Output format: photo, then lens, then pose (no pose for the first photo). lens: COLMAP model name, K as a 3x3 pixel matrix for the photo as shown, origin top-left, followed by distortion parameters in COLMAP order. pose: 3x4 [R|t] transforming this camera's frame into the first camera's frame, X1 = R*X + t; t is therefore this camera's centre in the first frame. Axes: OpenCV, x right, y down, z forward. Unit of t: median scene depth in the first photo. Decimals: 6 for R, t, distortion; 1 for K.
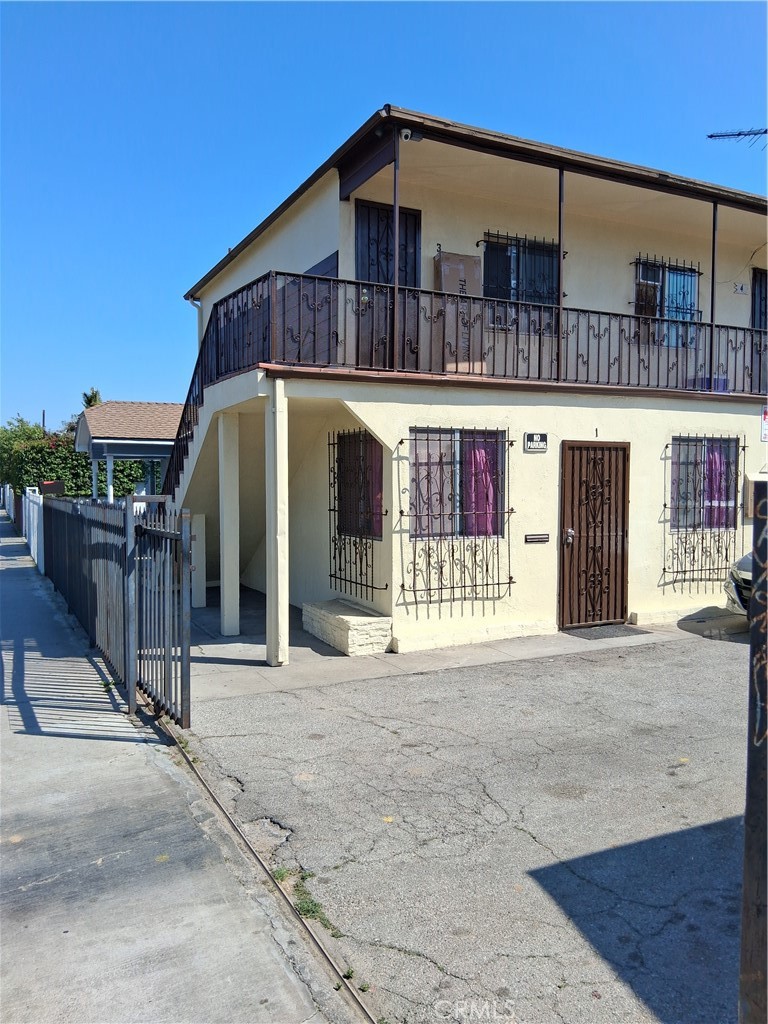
lens RADIAL K [[767.6, 0, 380.9], [0, 767.6, 537.5], [0, 0, 1]] dist [0.118492, -0.170640]
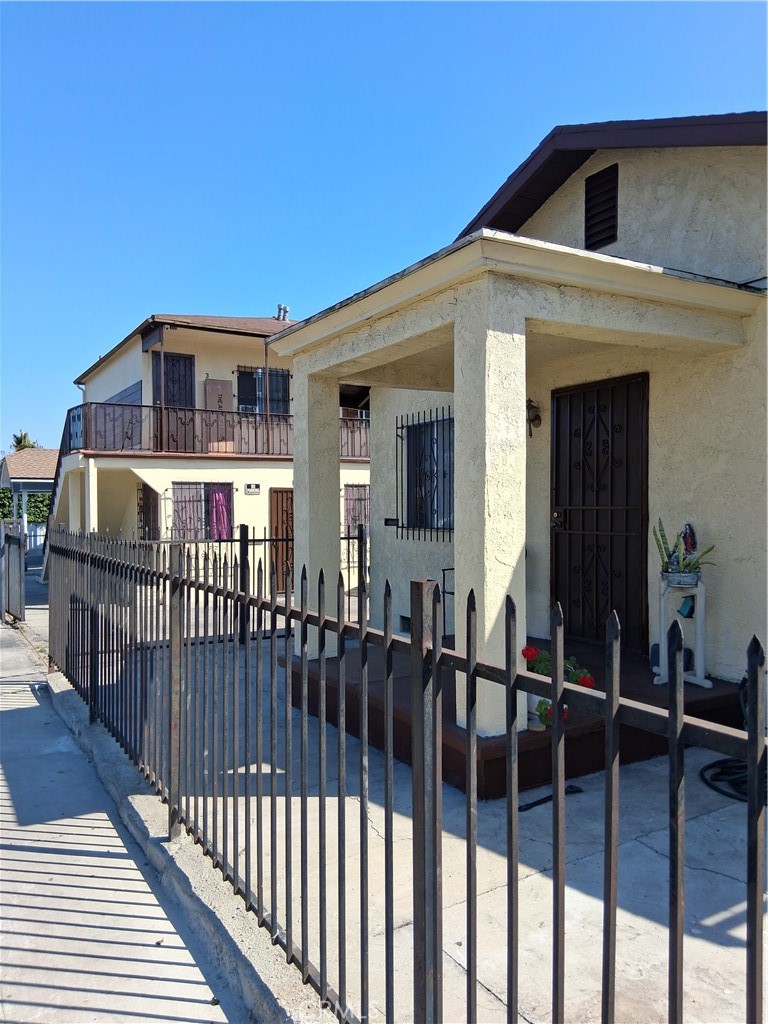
lens RADIAL K [[767.6, 0, 380.9], [0, 767.6, 537.5], [0, 0, 1]] dist [0.118492, -0.170640]
pose [[0.998104, -0.009859, 0.060757, 0.394063], [0.011822, 0.999417, -0.032026, 0.051108], [-0.060406, 0.032683, 0.997639, -0.811294]]
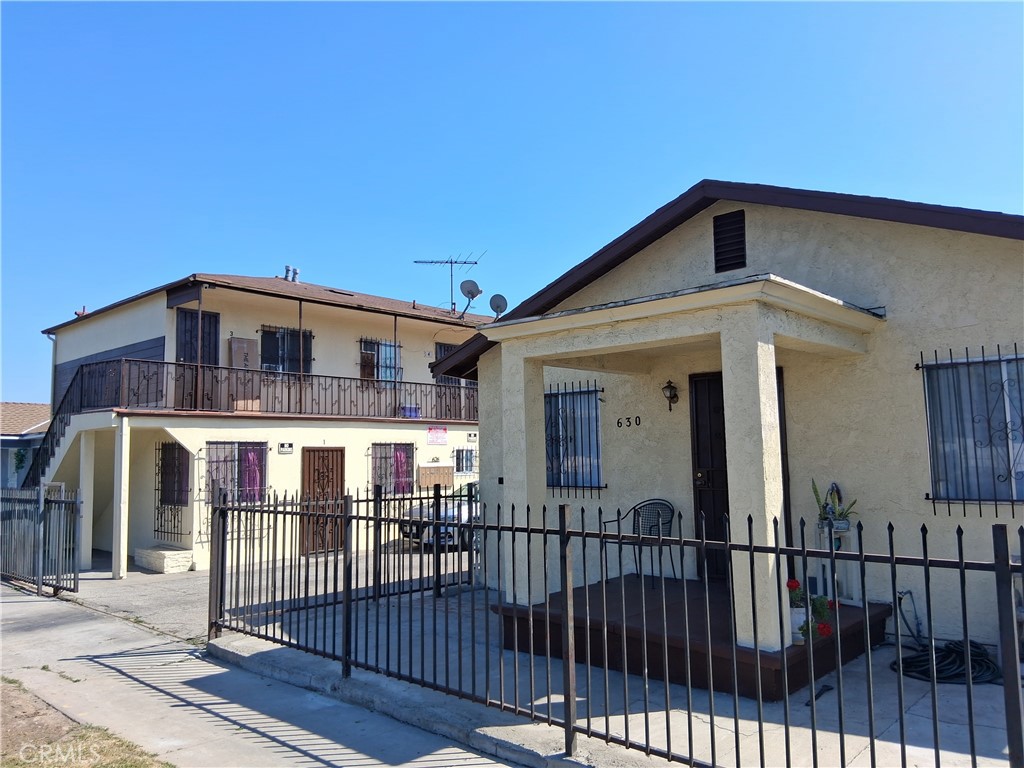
lens RADIAL K [[765.9, 0, 514.6], [0, 765.9, 408.6], [0, 0, 1]] dist [0.135419, -0.242242]
pose [[0.938195, 0.012553, 0.345881, 0.078320], [0.035584, 0.990548, -0.132471, 0.042631], [-0.344274, 0.136591, 0.928880, -0.866833]]
